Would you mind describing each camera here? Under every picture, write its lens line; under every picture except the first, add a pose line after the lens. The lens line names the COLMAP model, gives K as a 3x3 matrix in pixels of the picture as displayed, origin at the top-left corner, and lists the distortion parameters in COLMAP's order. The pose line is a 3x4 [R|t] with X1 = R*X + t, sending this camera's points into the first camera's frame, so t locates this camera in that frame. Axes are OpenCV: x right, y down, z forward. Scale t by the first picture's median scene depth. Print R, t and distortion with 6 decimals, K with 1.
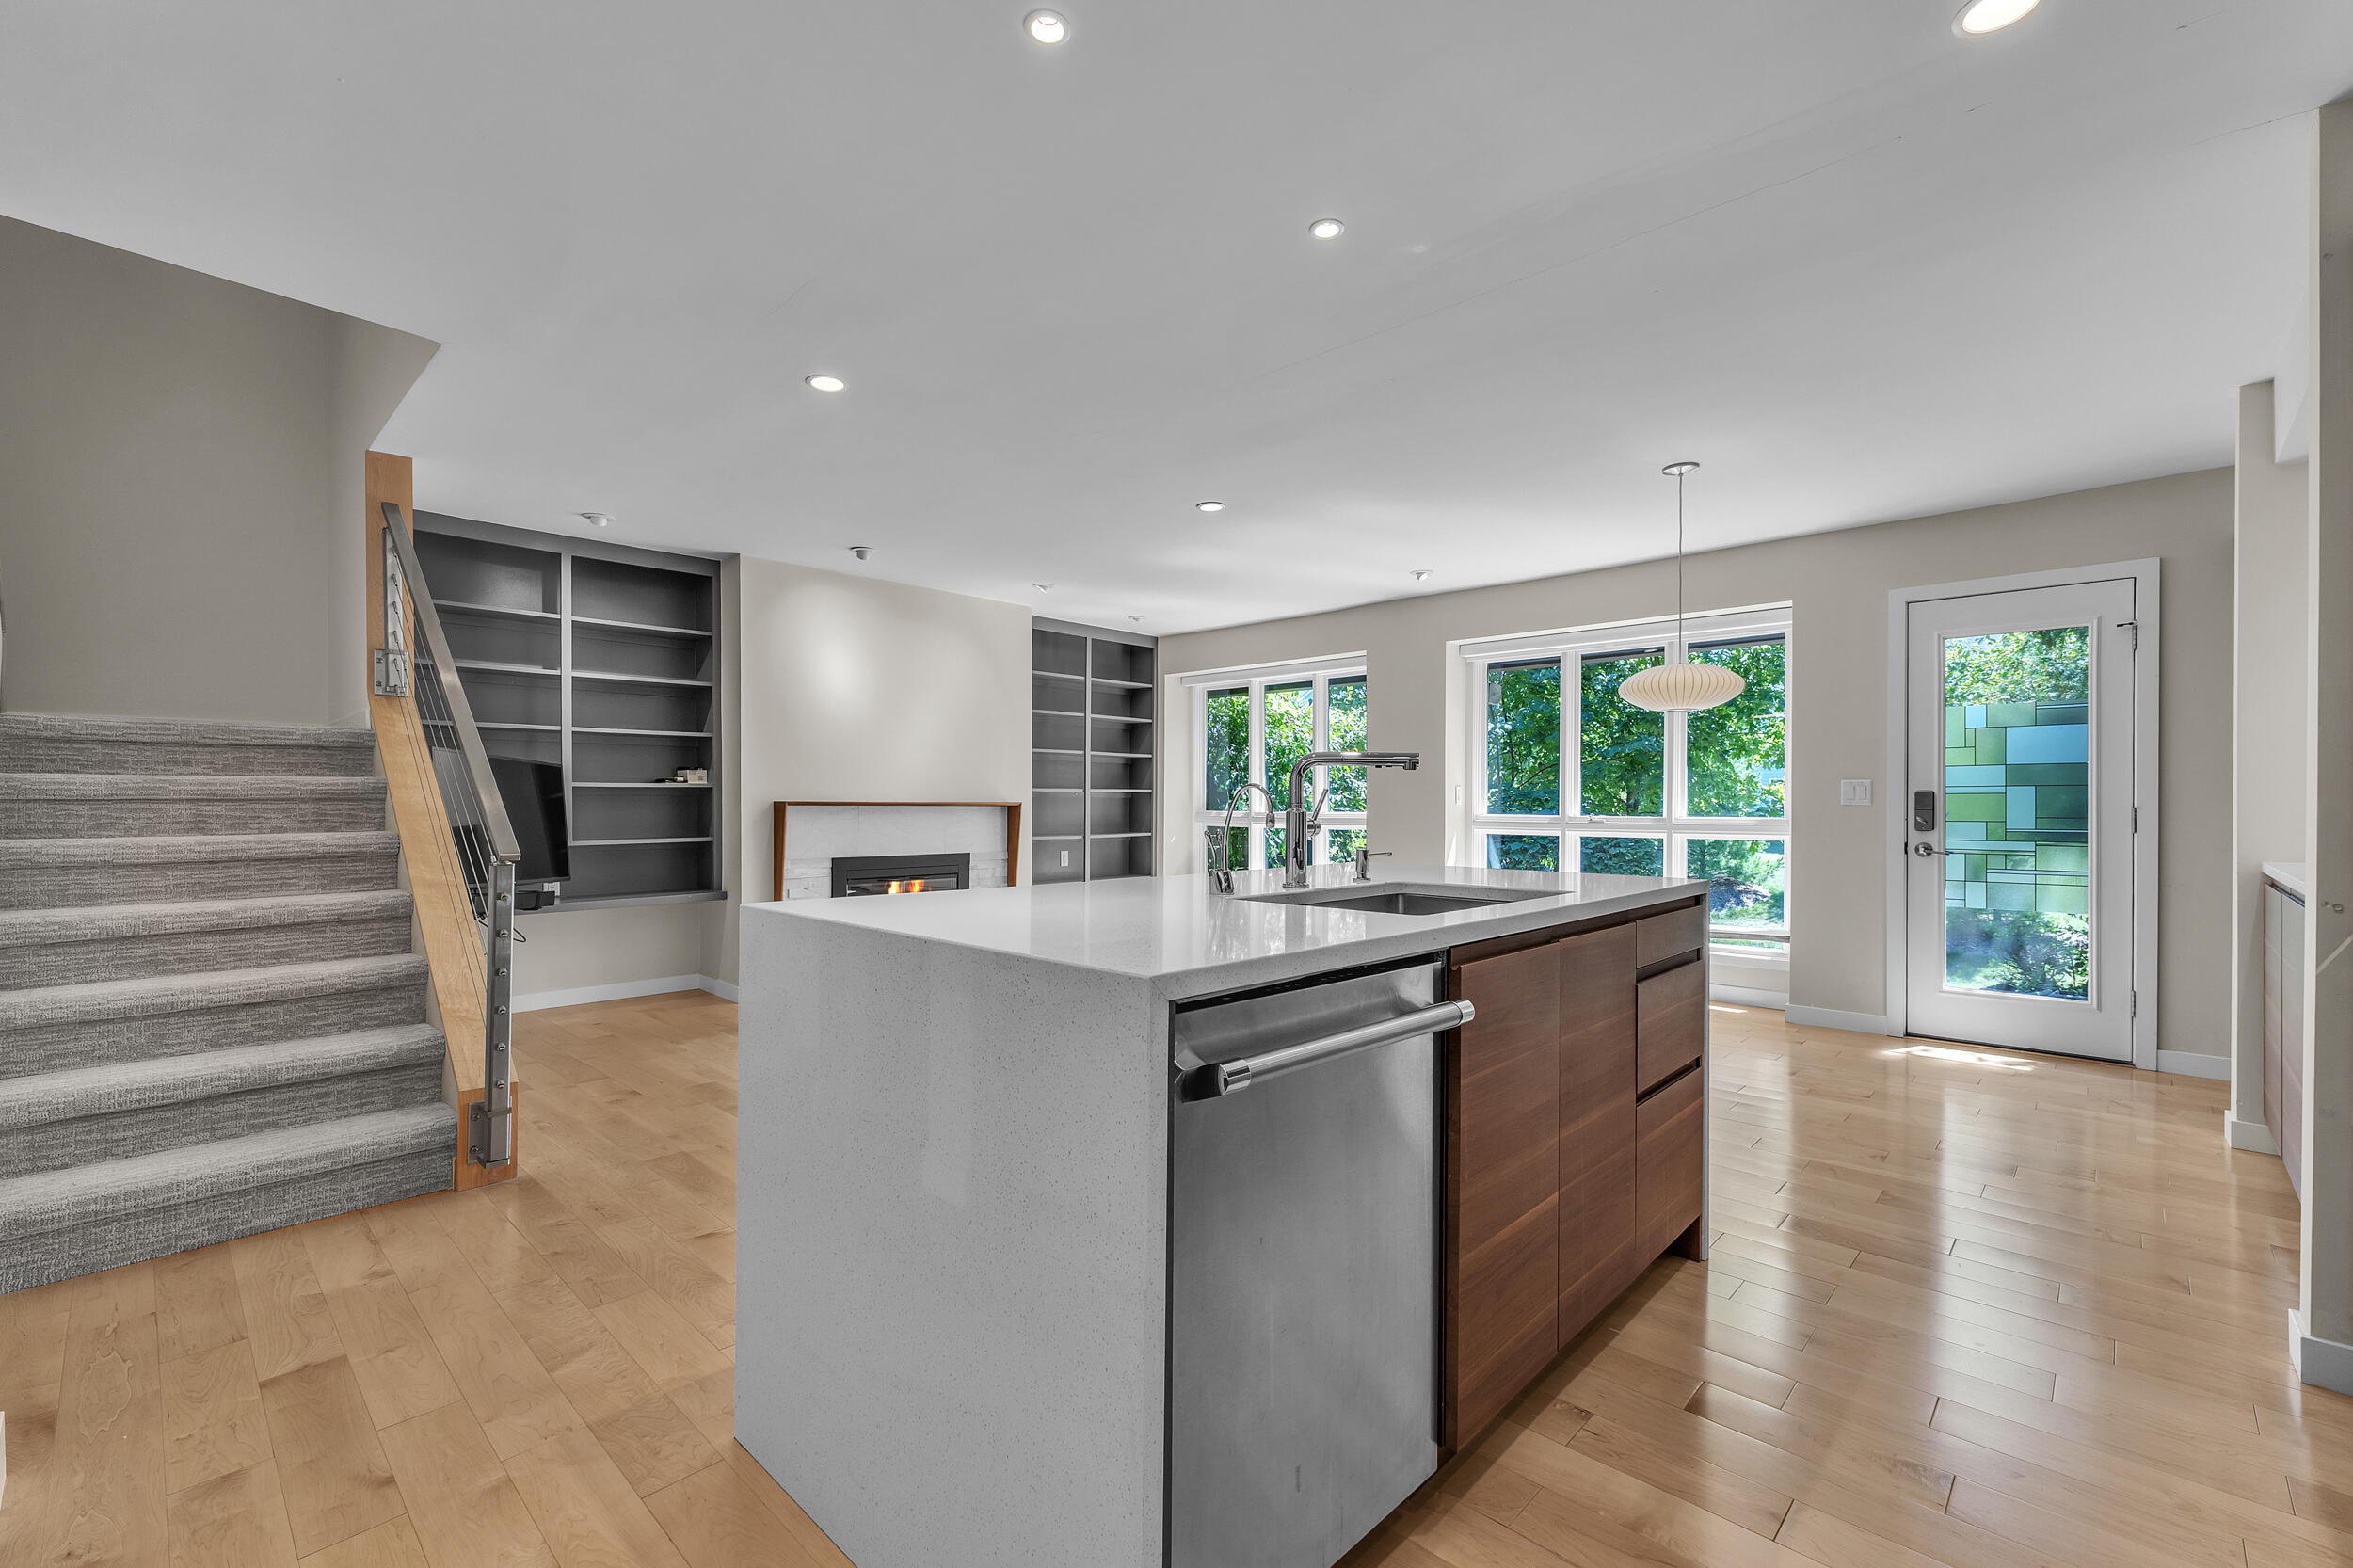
lens RADIAL K [[1003.8, 0, 1173.9], [0, 1003.8, 777.8], [0, 0, 1]] dist [0.001180, 0.000297]
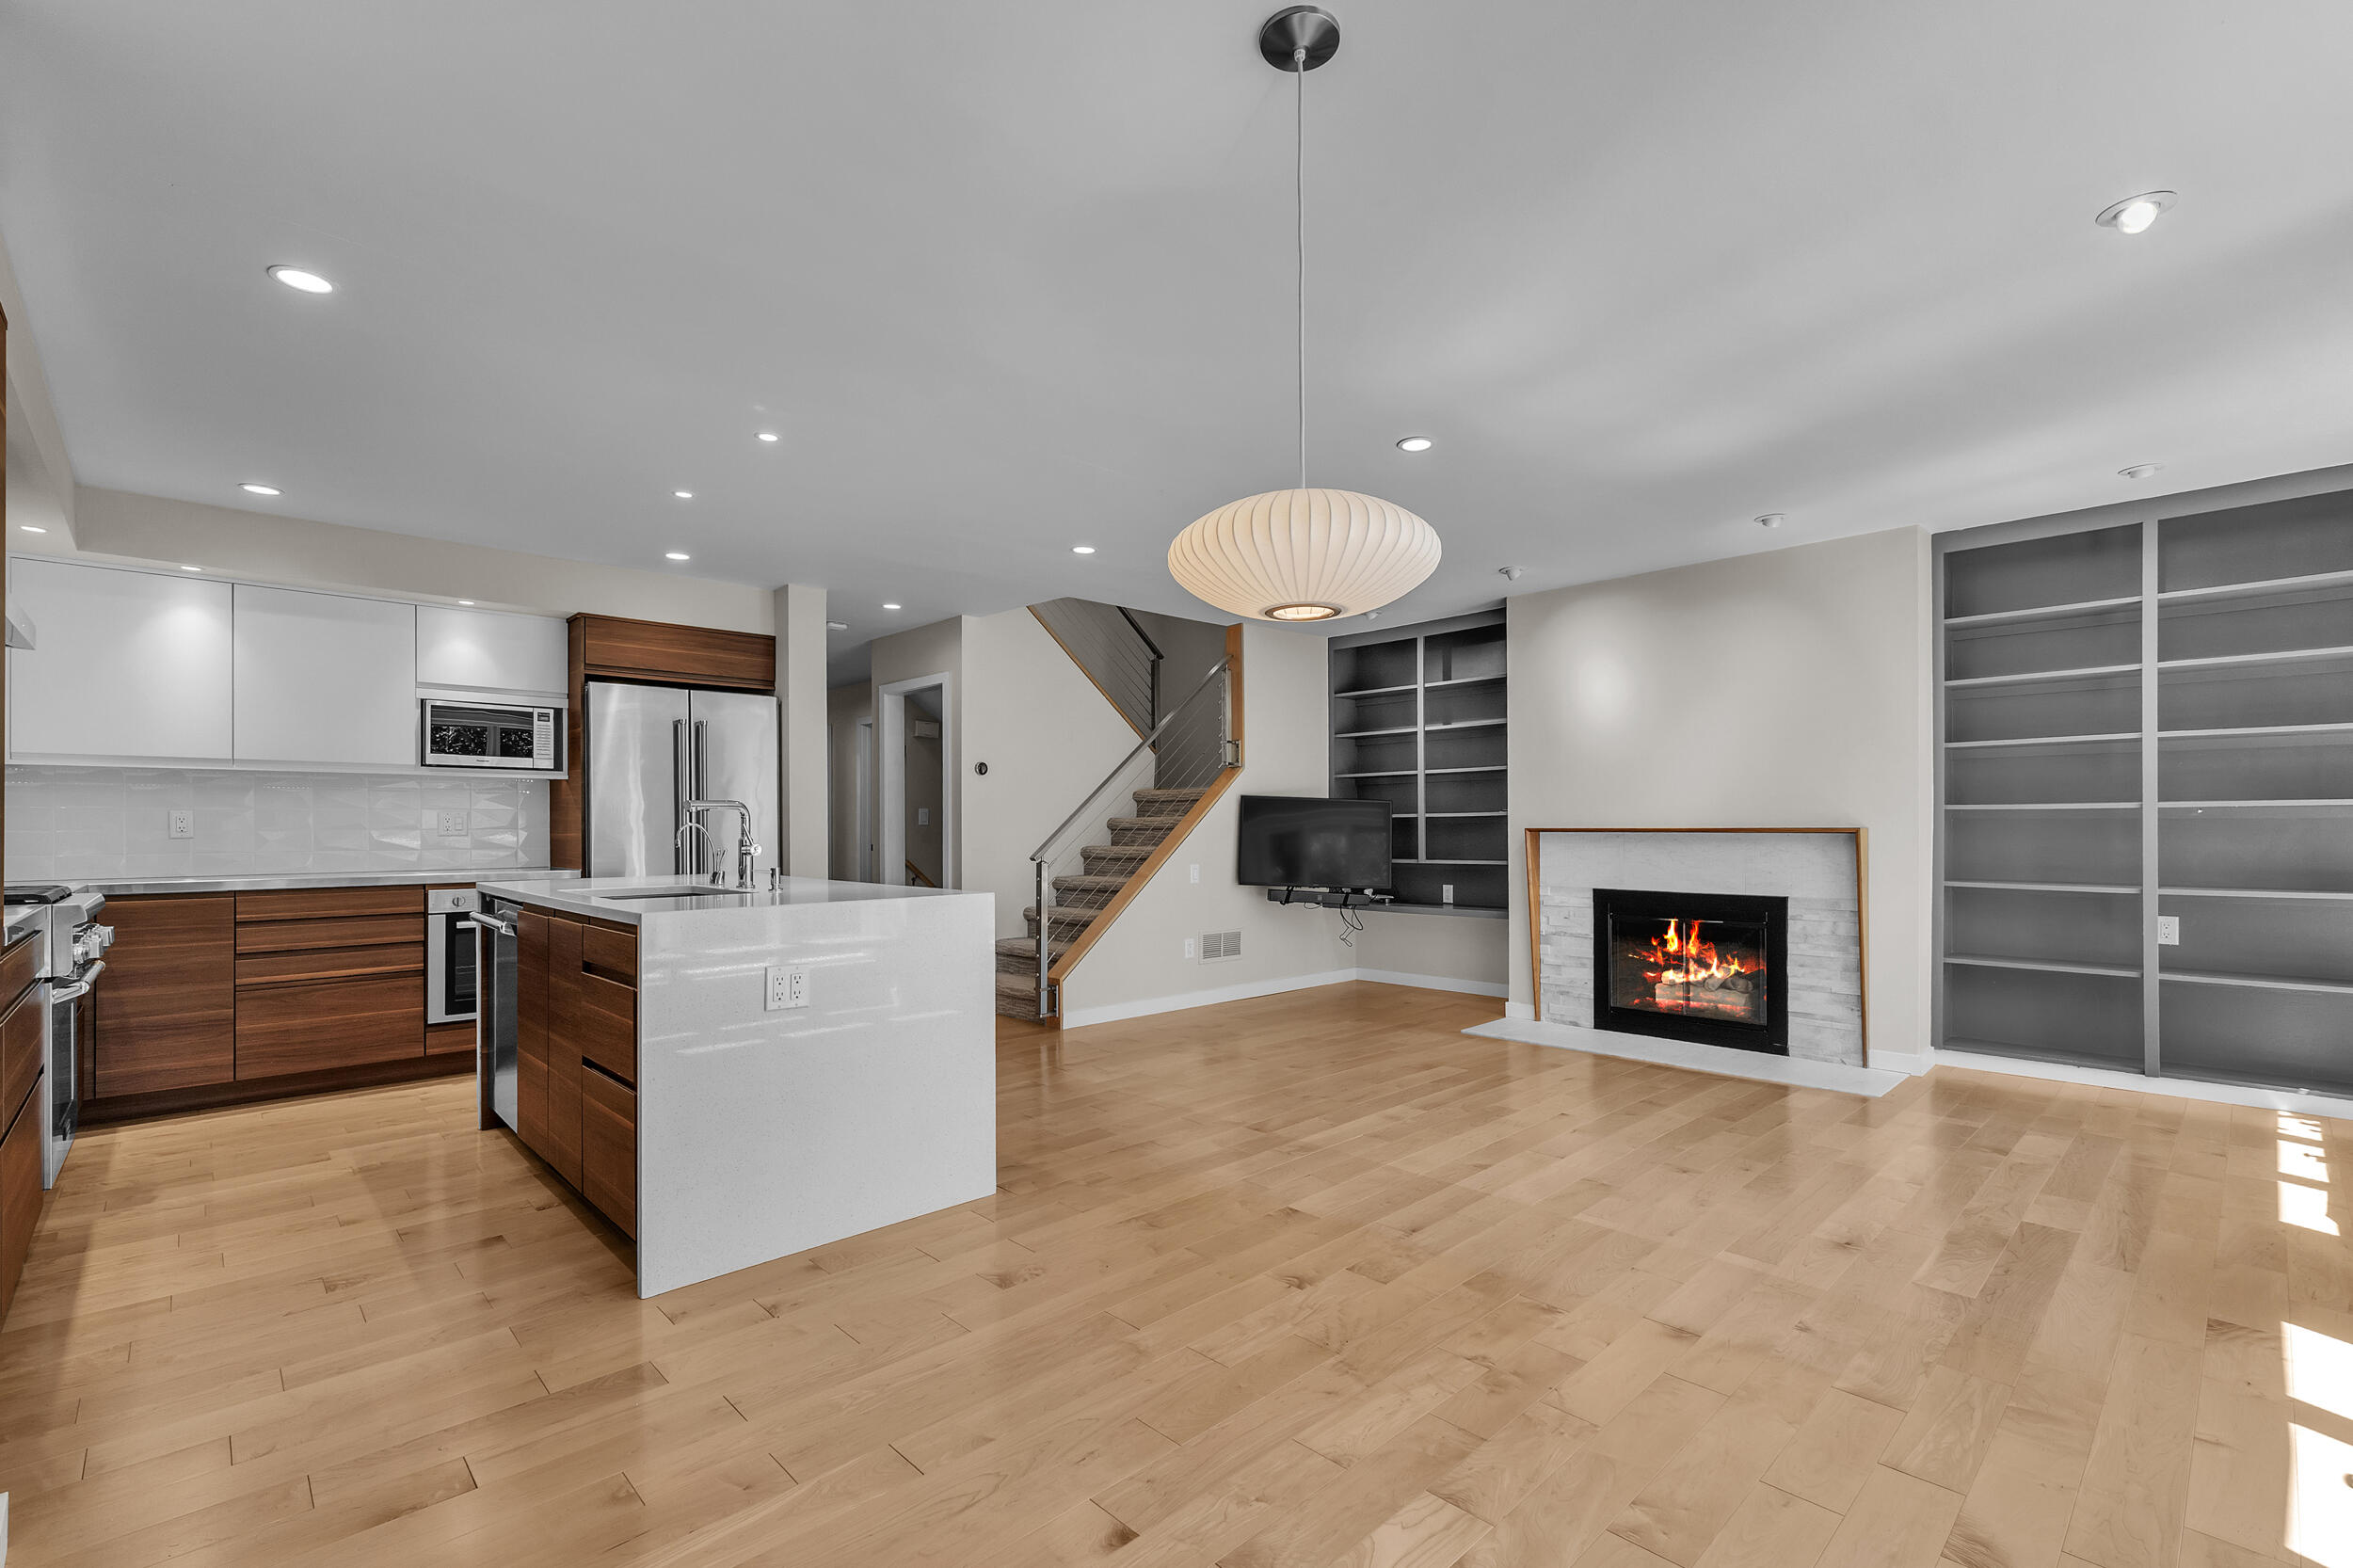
lens RADIAL K [[1035.3, 0, 1225.8], [0, 1035.3, 823.9], [0, 0, 1]] dist [0.004032, 0.000174]
pose [[-0.019646, -0.004197, -0.999798, 0.650233], [0.028145, 0.999593, -0.004749, 0.014950], [0.999411, -0.028233, -0.019520, 0.692690]]
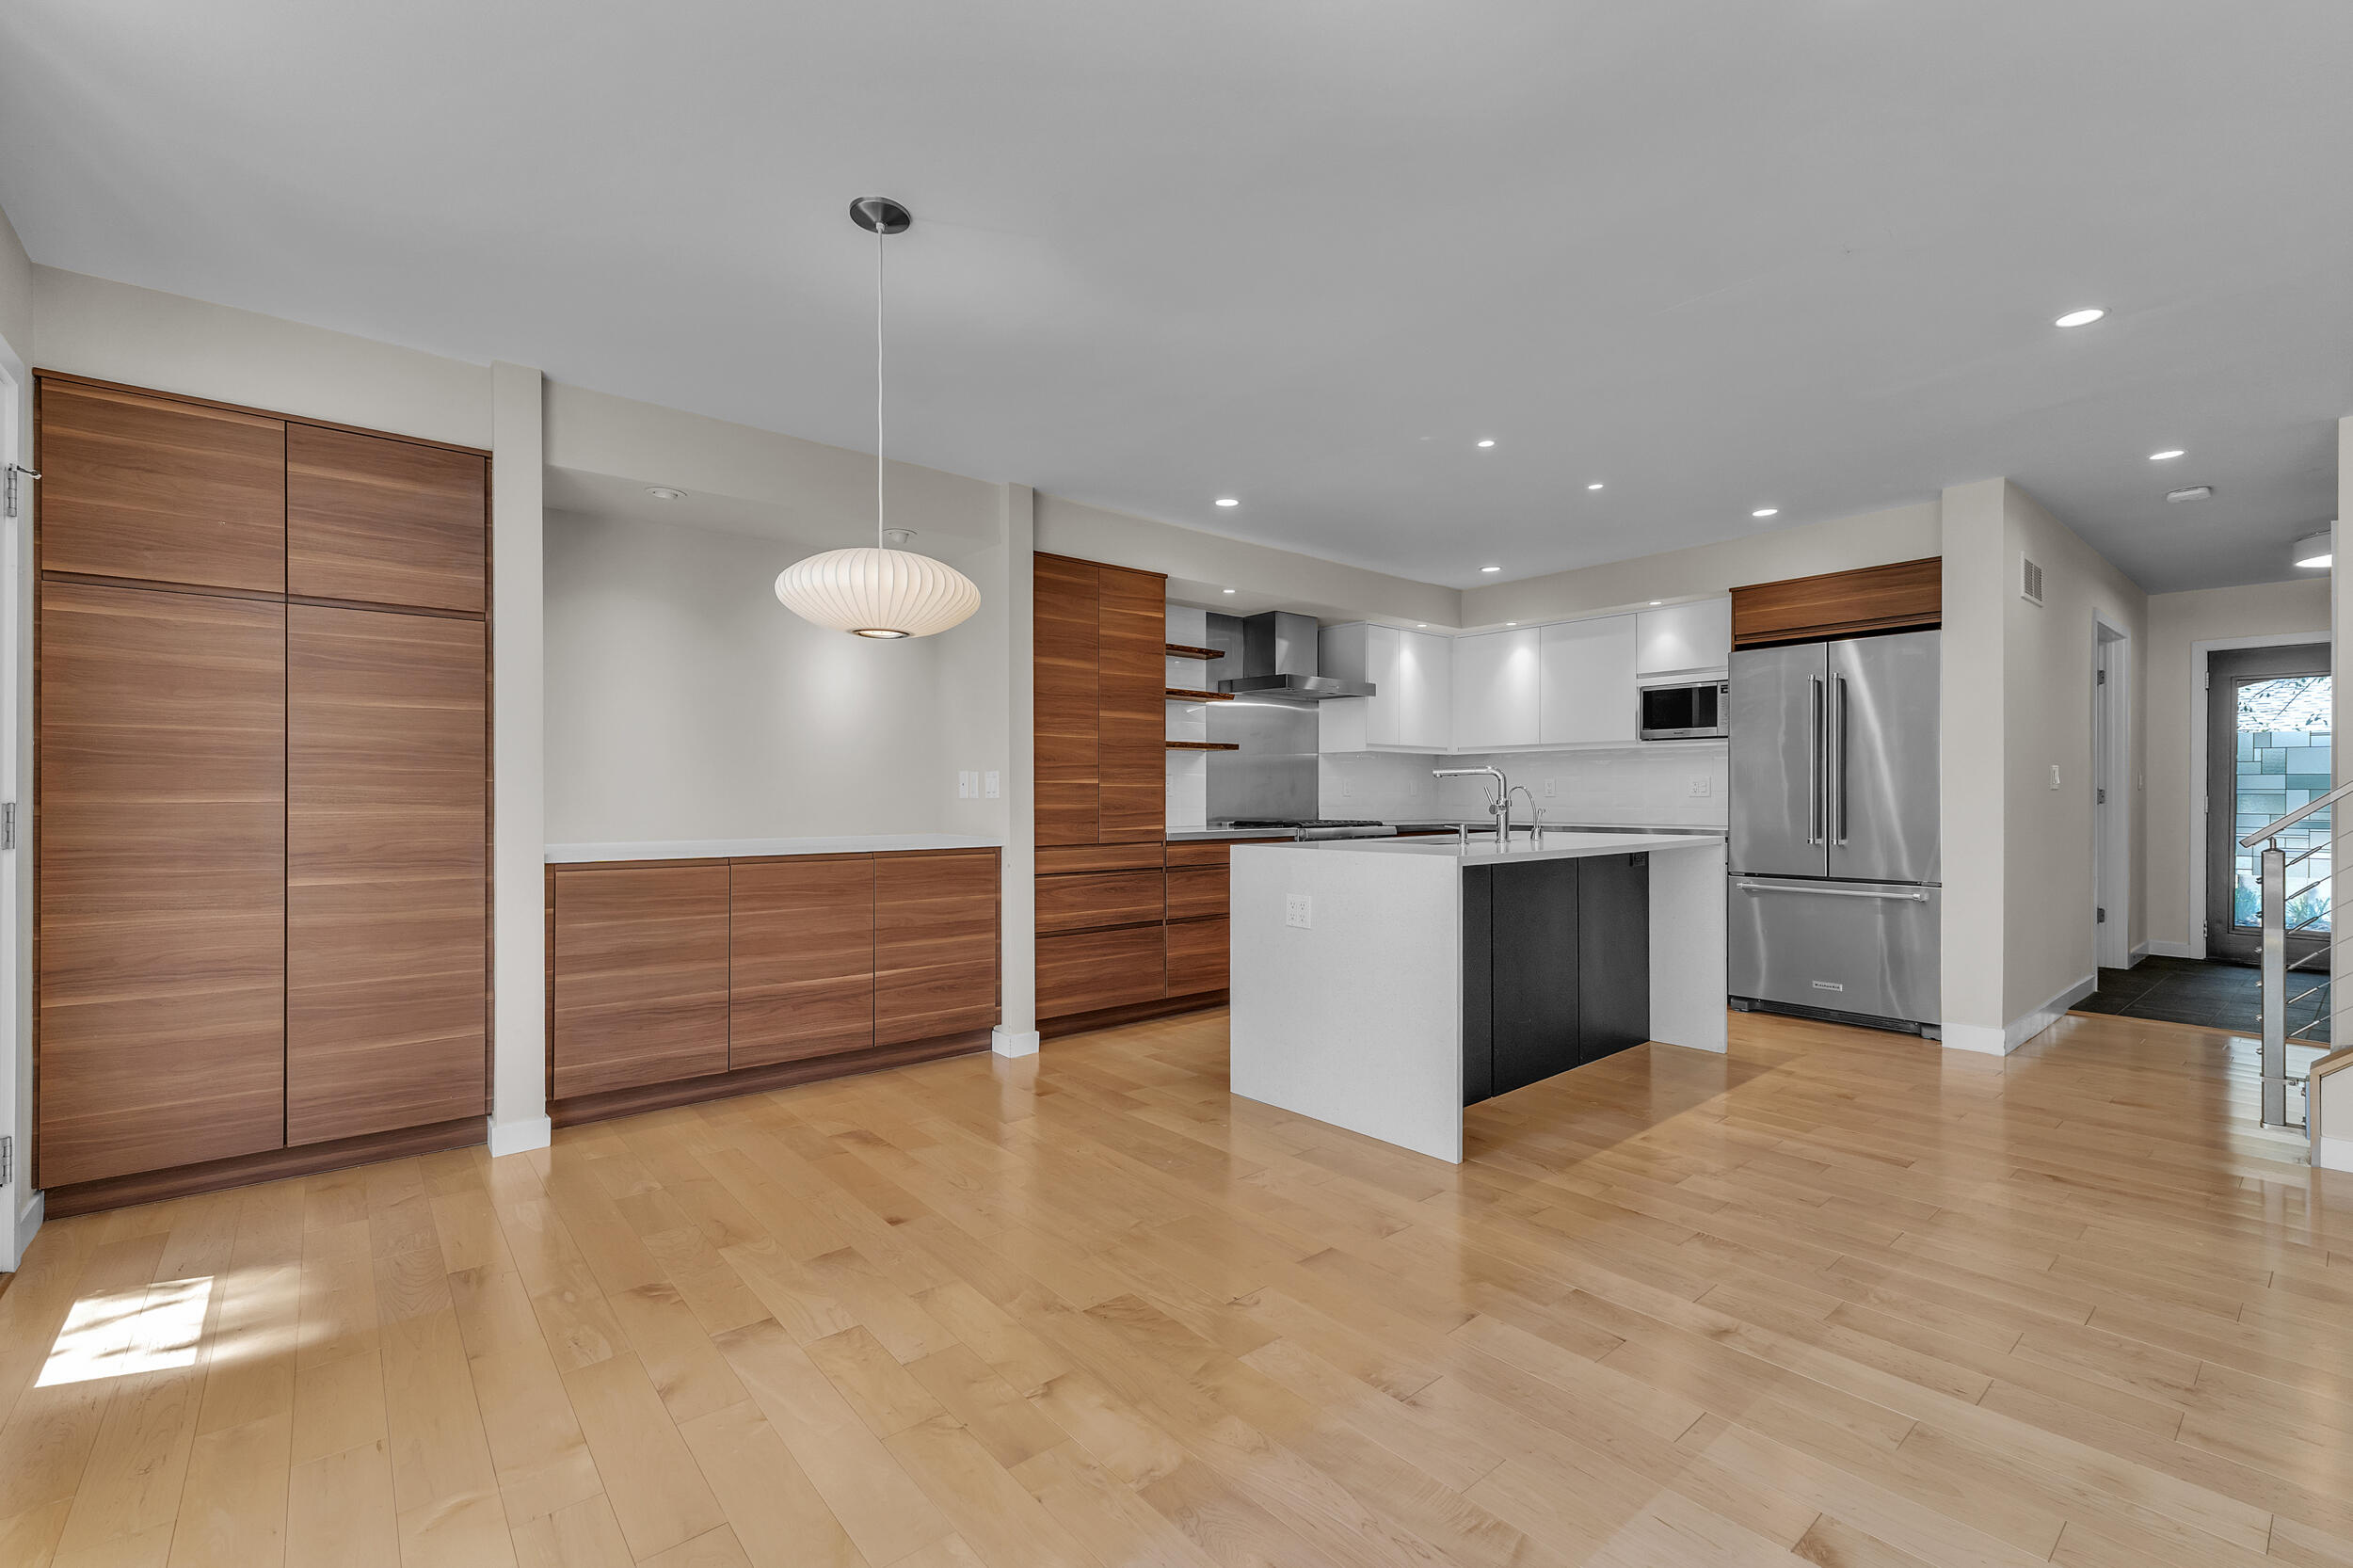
lens RADIAL K [[1010.8, 0, 1174.9], [0, 1010.8, 796.0], [0, 0, 1]] dist [0.002468, 0.000533]
pose [[-0.993779, 0.000449, 0.111366, 0.185101], [-0.002168, 0.999724, -0.023373, 0.027029], [-0.111346, -0.023469, -0.993505, 1.094484]]
